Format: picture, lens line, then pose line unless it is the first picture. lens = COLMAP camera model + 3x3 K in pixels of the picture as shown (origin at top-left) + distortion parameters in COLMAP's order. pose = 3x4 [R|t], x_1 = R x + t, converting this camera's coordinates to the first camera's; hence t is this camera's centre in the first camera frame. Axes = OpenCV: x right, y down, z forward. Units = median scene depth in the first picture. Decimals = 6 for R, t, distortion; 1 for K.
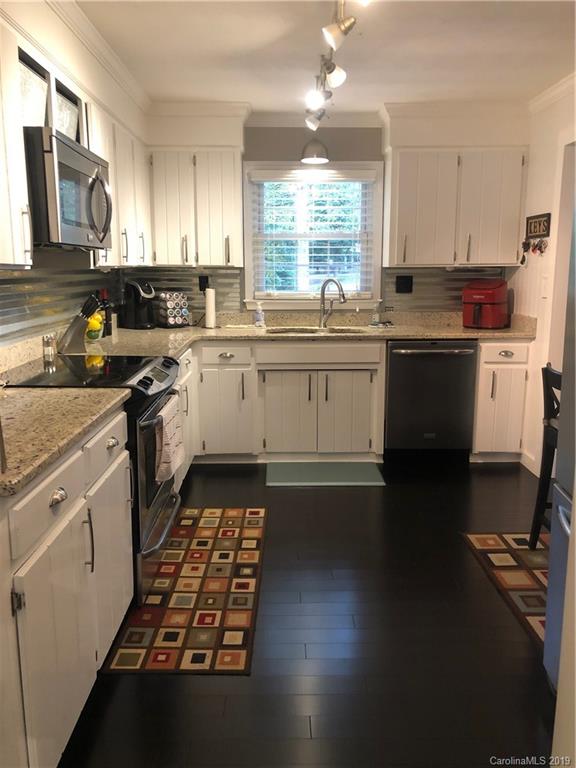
lens RADIAL K [[629.4, 0, 288.6], [0, 629.4, 383.3], [0, 0, 1]] dist [0.027648, -0.016574]
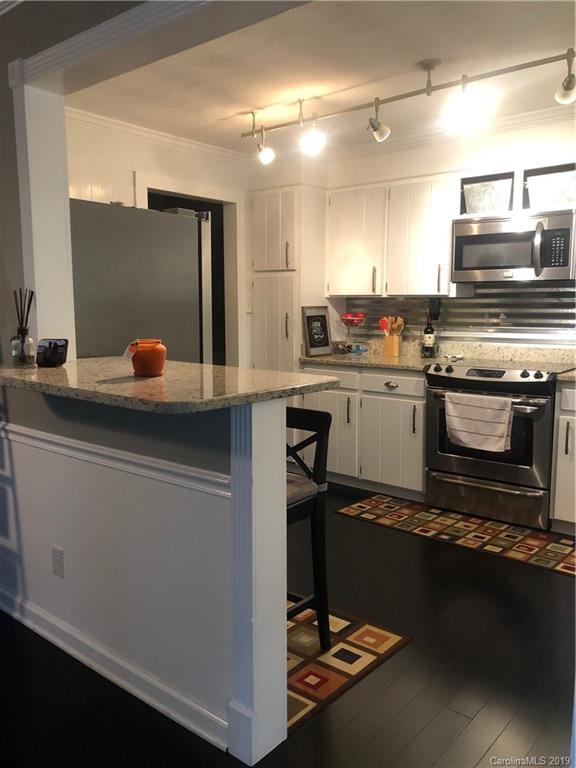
lens RADIAL K [[629.4, 0, 289.0], [0, 629.4, 383.6], [0, 0, 1]] dist [0.027648, -0.016574]
pose [[-0.651245, 0.093411, -0.753097, 1.044367], [-0.140168, 0.960513, 0.240350, -0.246174], [0.745811, 0.262087, -0.612435, 1.468536]]
